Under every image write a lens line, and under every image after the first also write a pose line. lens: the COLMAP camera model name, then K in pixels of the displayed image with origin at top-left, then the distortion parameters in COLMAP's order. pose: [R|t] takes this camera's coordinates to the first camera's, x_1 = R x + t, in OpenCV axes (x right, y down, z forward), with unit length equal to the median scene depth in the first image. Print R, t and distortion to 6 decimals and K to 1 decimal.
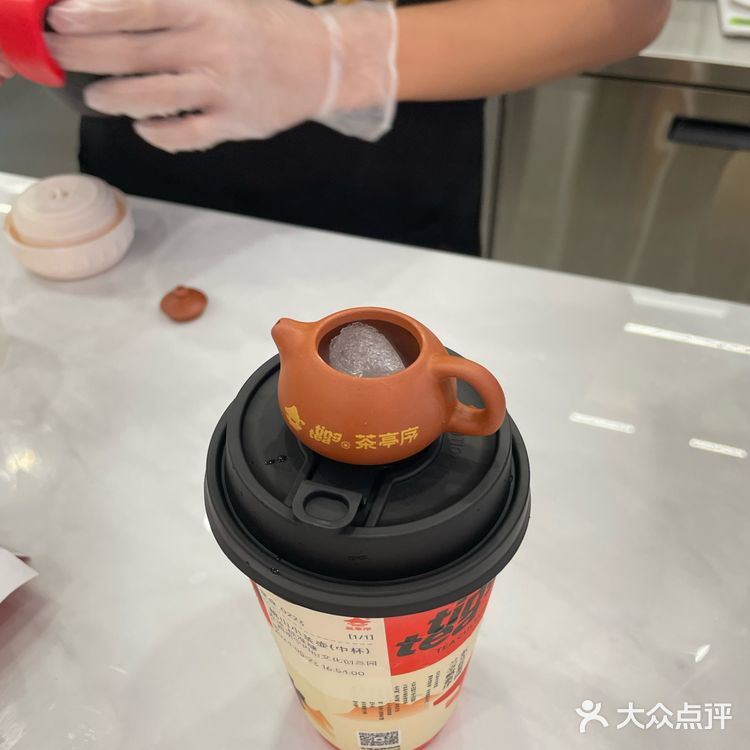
lens RADIAL K [[790.5, 0, 372.9], [0, 790.5, 389.8], [0, 0, 1]] dist [0.050355, 0.000000]
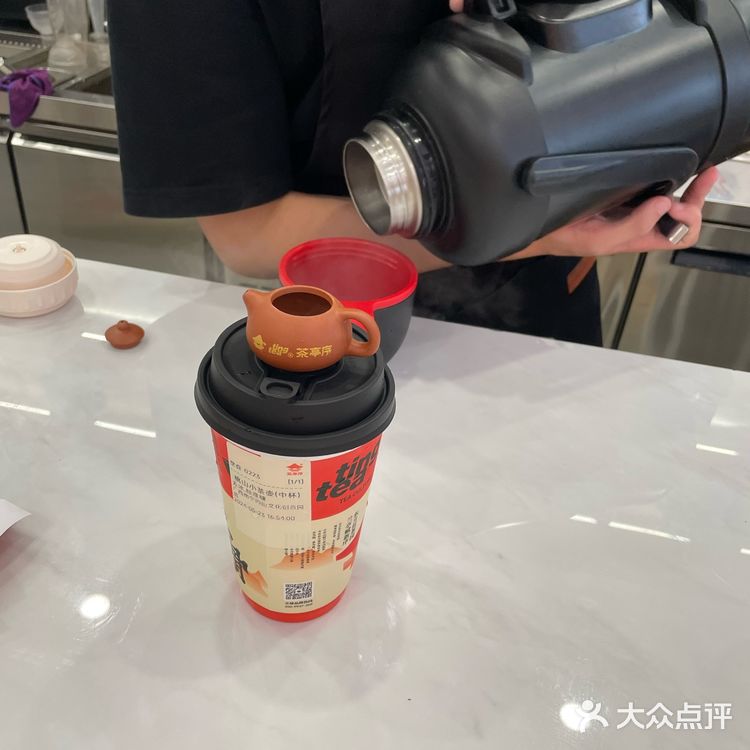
lens RADIAL K [[790.5, 0, 367.2], [0, 790.5, 376.2], [0, 0, 1]] dist [0.050355, 0.000000]
pose [[0.988207, 0.004689, 0.153050, -0.115413], [0.017628, 0.989402, -0.144130, 0.319541], [-0.152104, 0.145129, 0.977651, -0.629334]]
